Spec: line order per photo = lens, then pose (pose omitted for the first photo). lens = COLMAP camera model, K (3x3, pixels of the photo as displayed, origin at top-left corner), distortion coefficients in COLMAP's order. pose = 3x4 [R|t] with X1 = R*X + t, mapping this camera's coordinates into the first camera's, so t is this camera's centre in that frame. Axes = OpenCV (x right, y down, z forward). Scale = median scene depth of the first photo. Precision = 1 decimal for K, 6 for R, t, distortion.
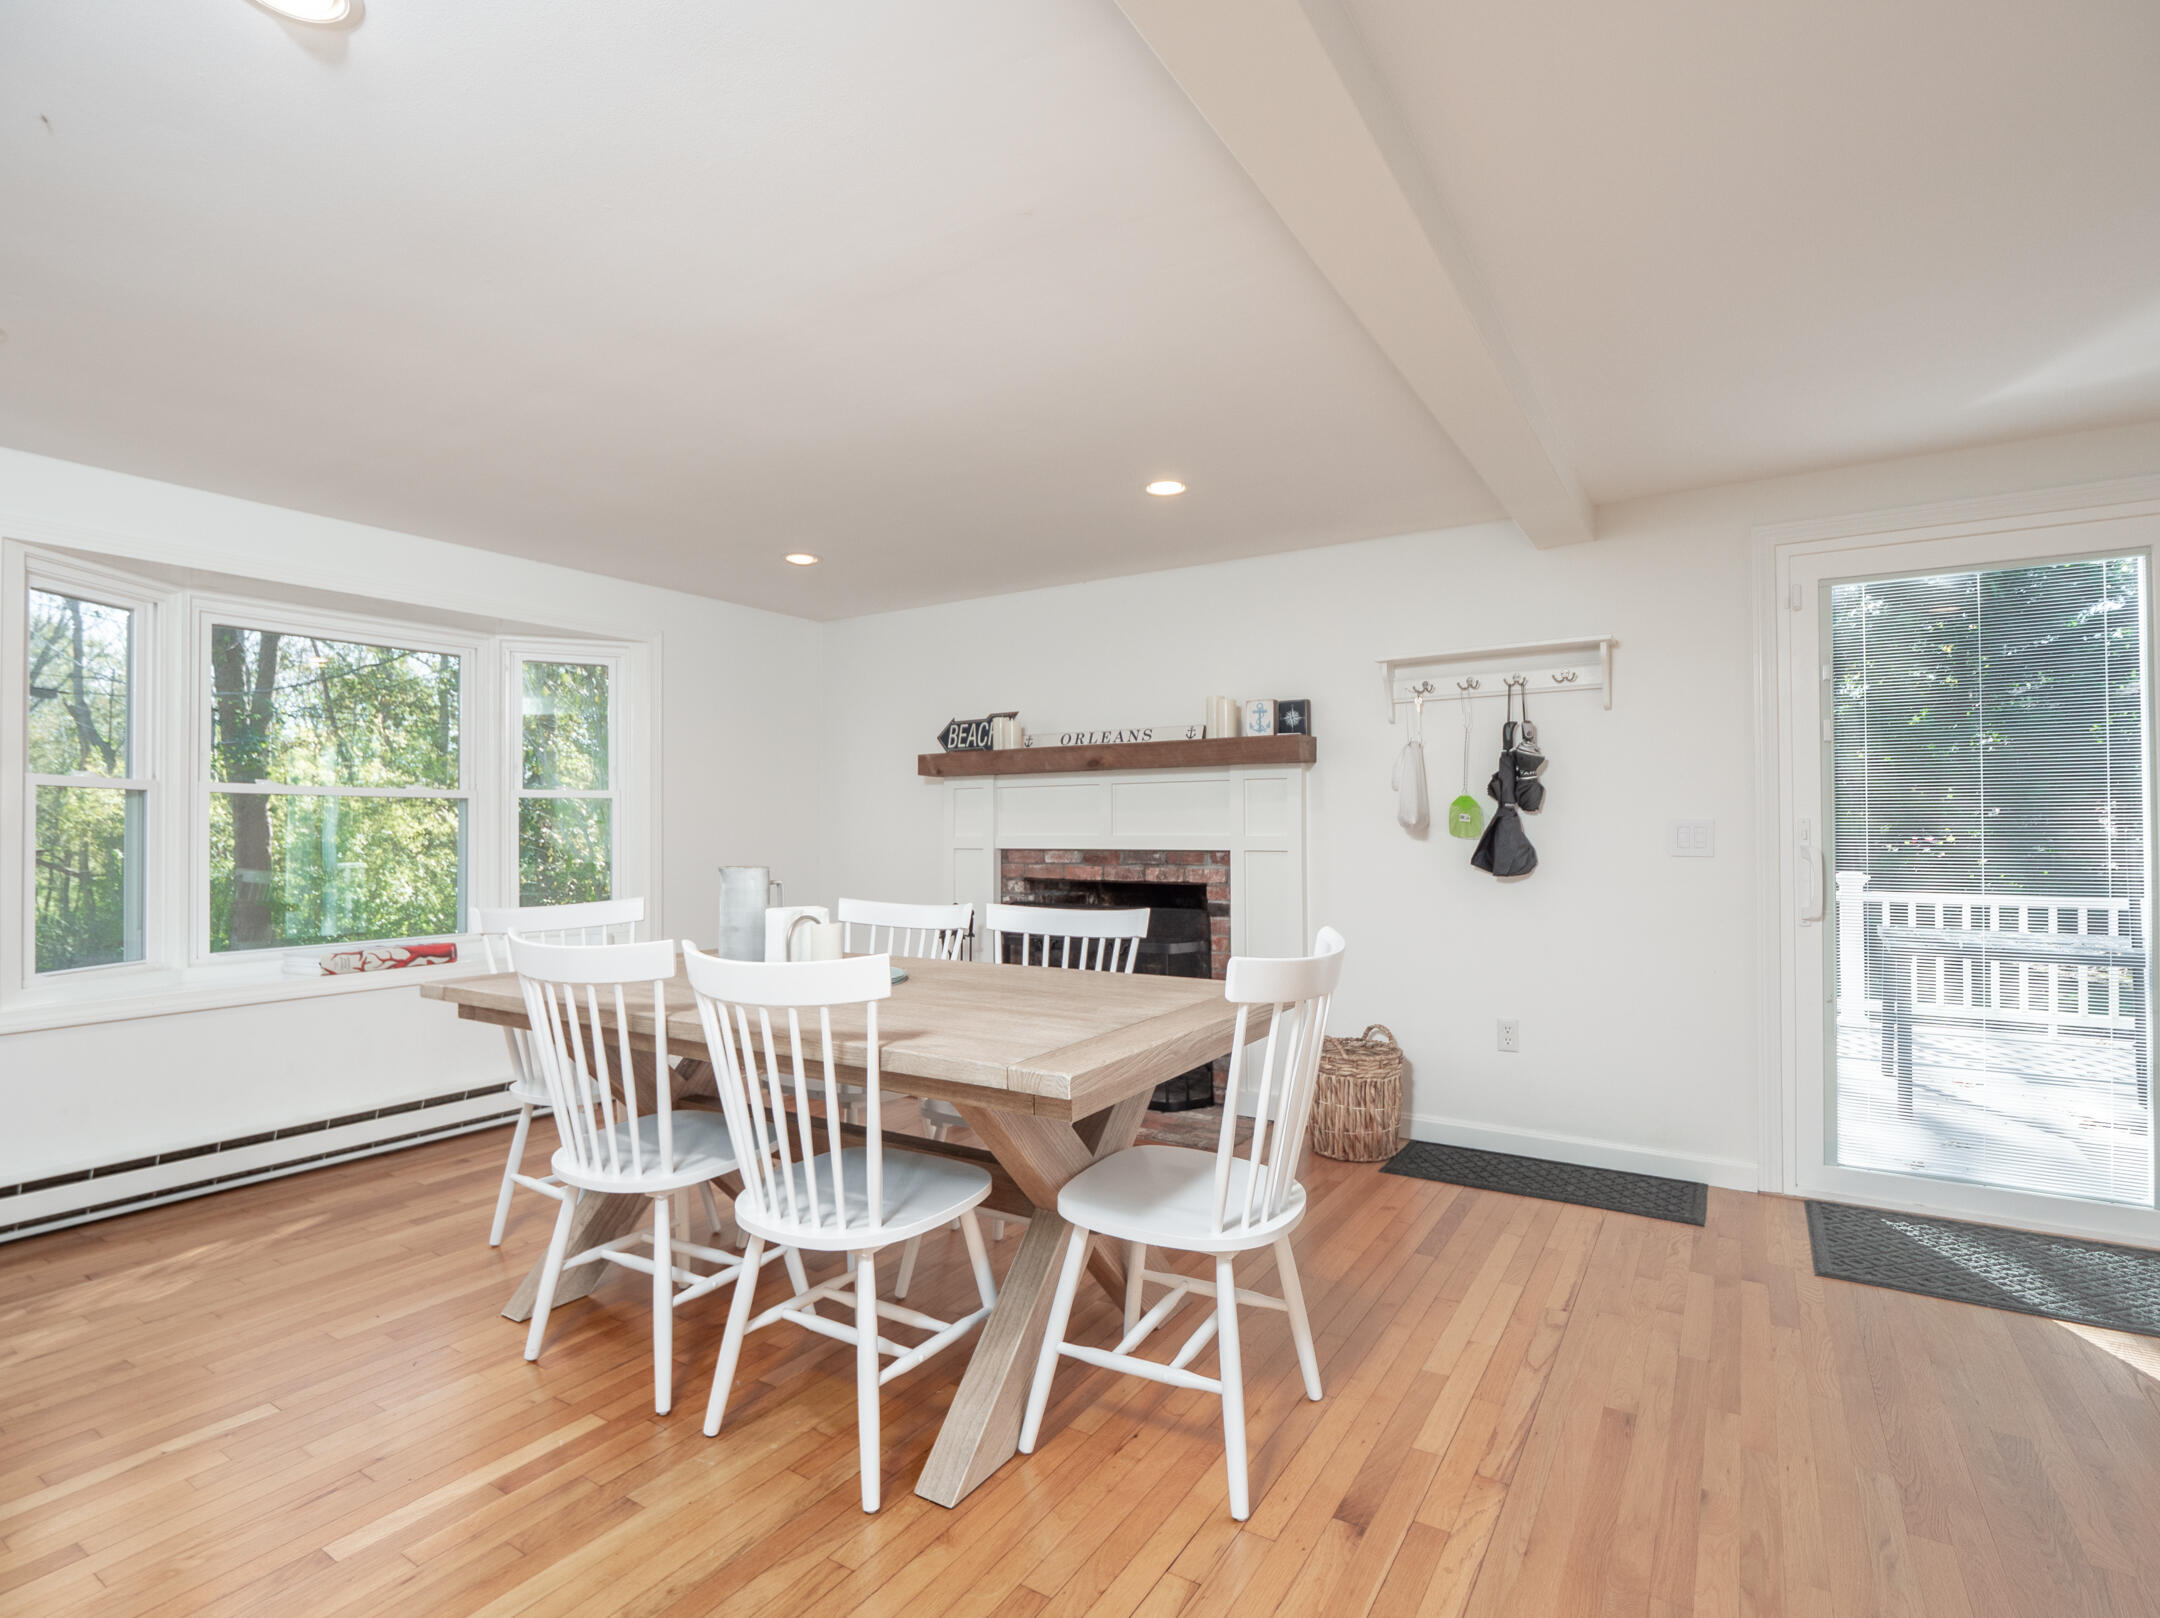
lens RADIAL K [[1067.2, 0, 1070.7], [0, 1067.2, 814.8], [0, 0, 1]] dist [-0.006613, -0.010572]
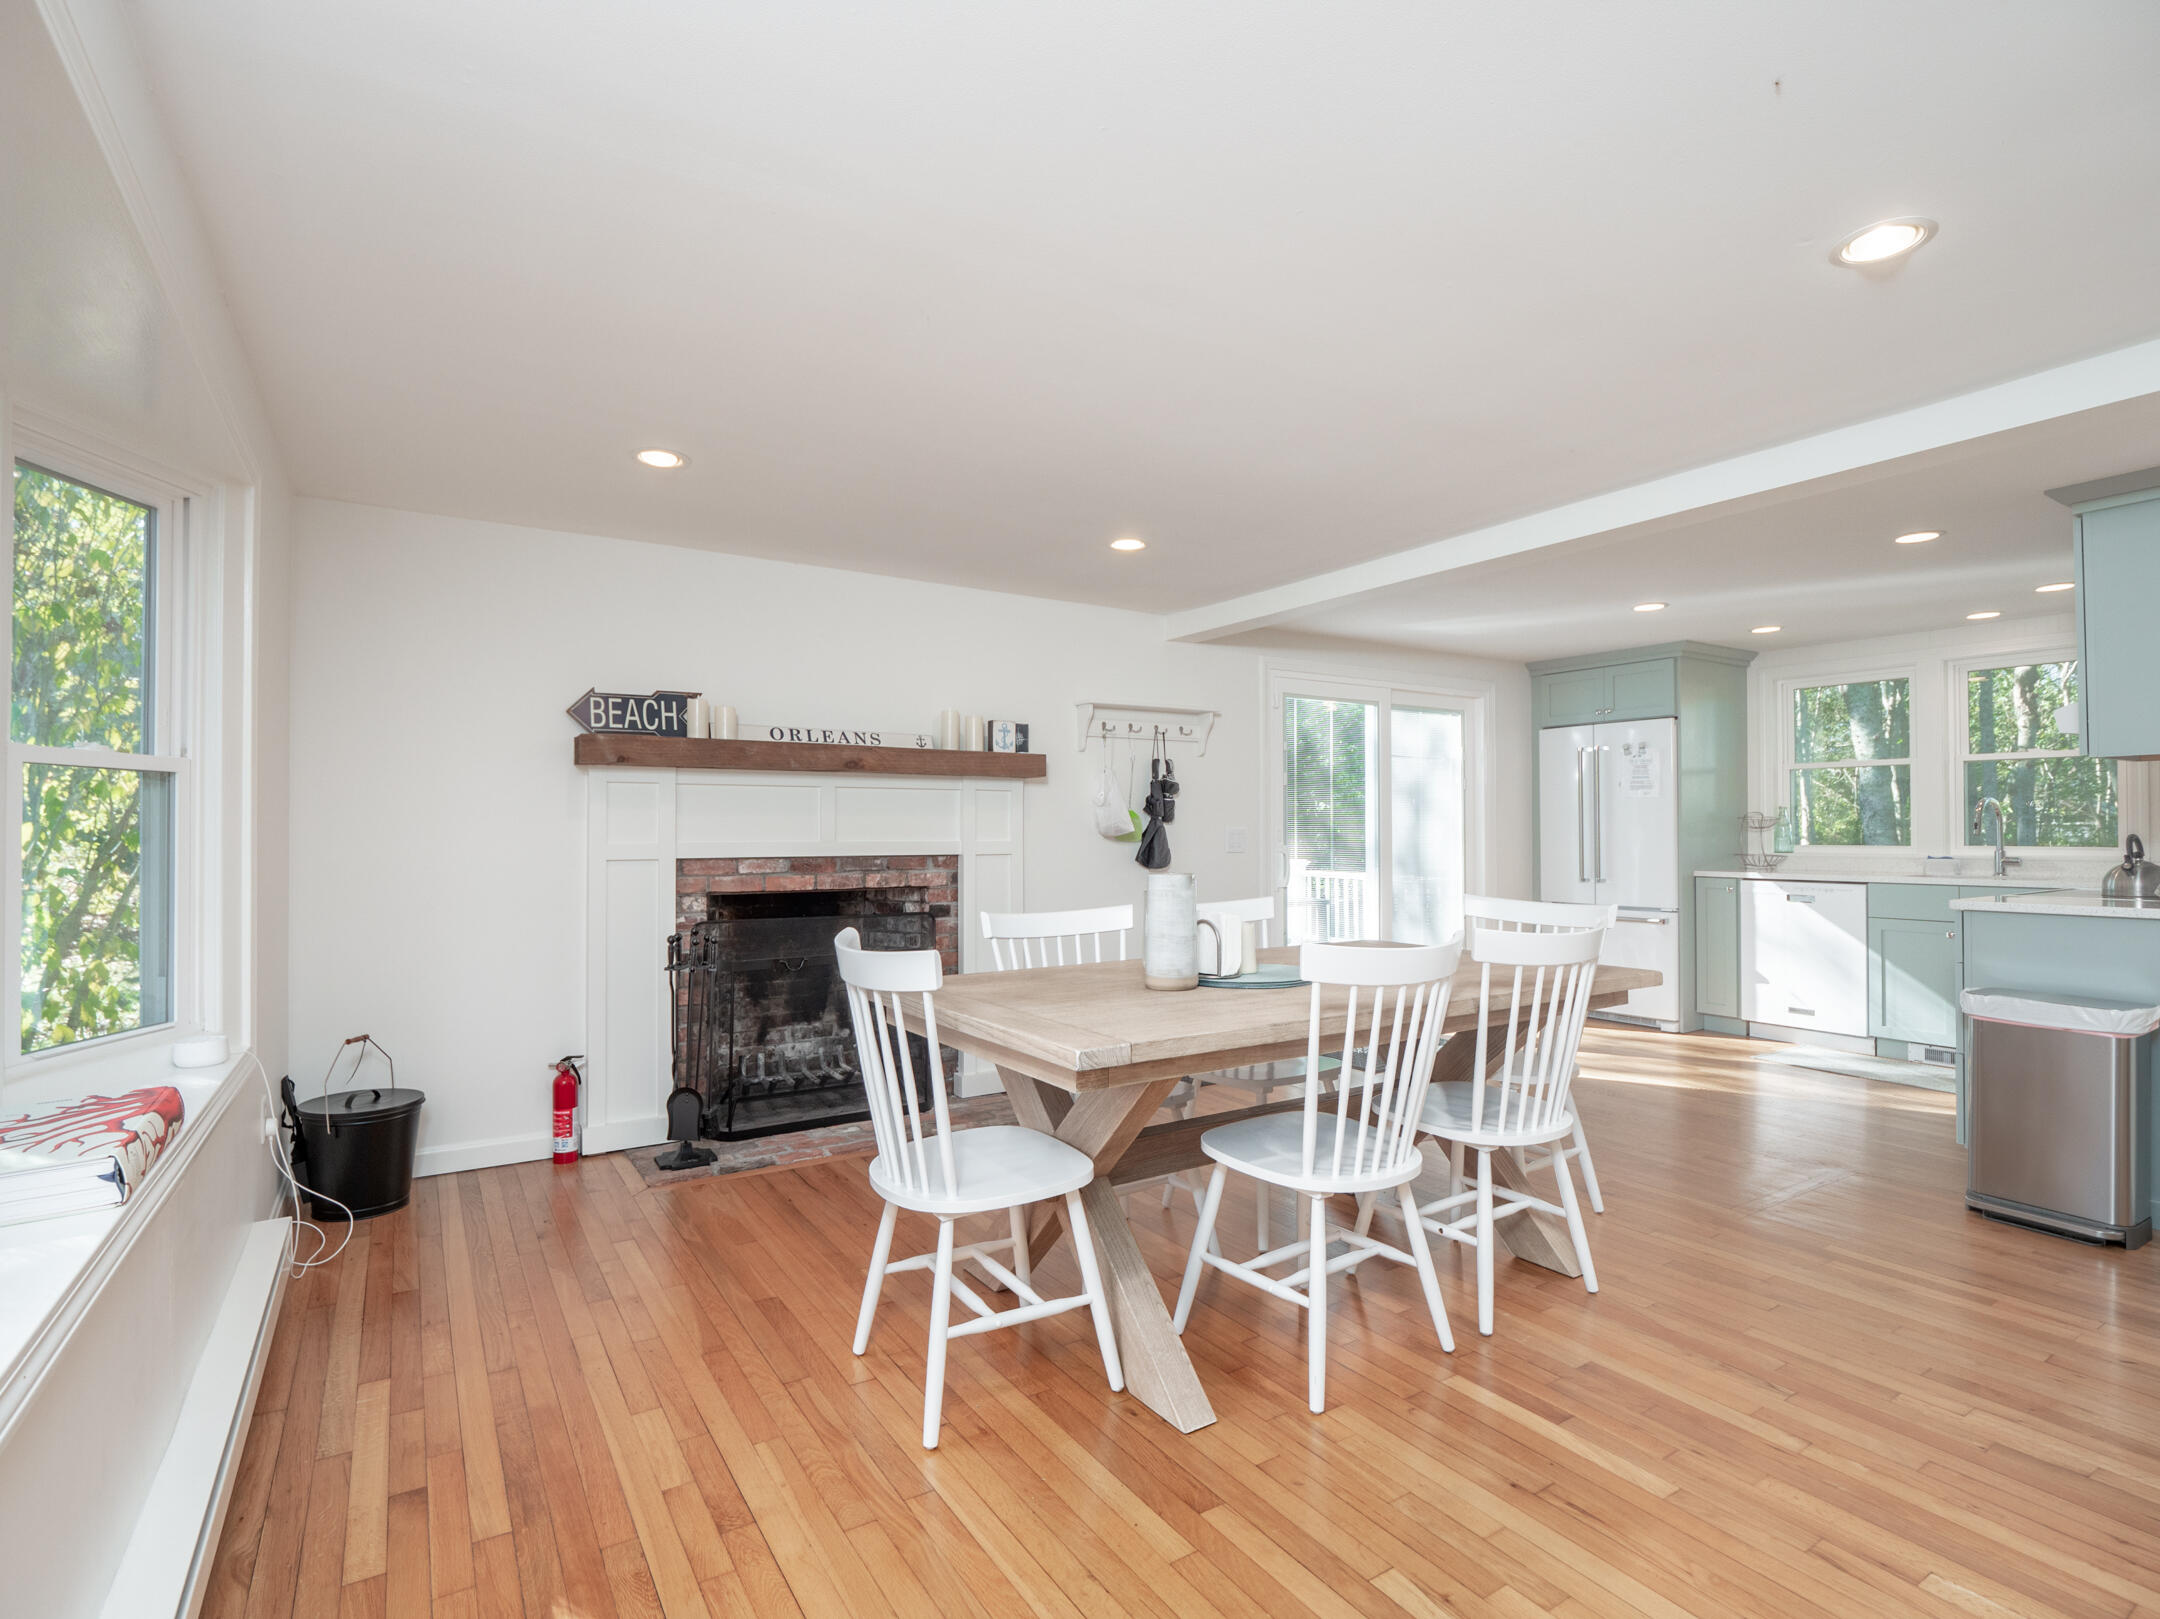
lens RADIAL K [[1067.2, 0, 1070.7], [0, 1067.2, 815.3], [0, 0, 1]] dist [-0.006613, -0.010572]
pose [[0.423562, 0.023677, 0.905557, -0.761966], [-0.011138, 0.999719, -0.020929, 0.014550], [-0.905798, -0.001221, 0.423707, 0.431452]]
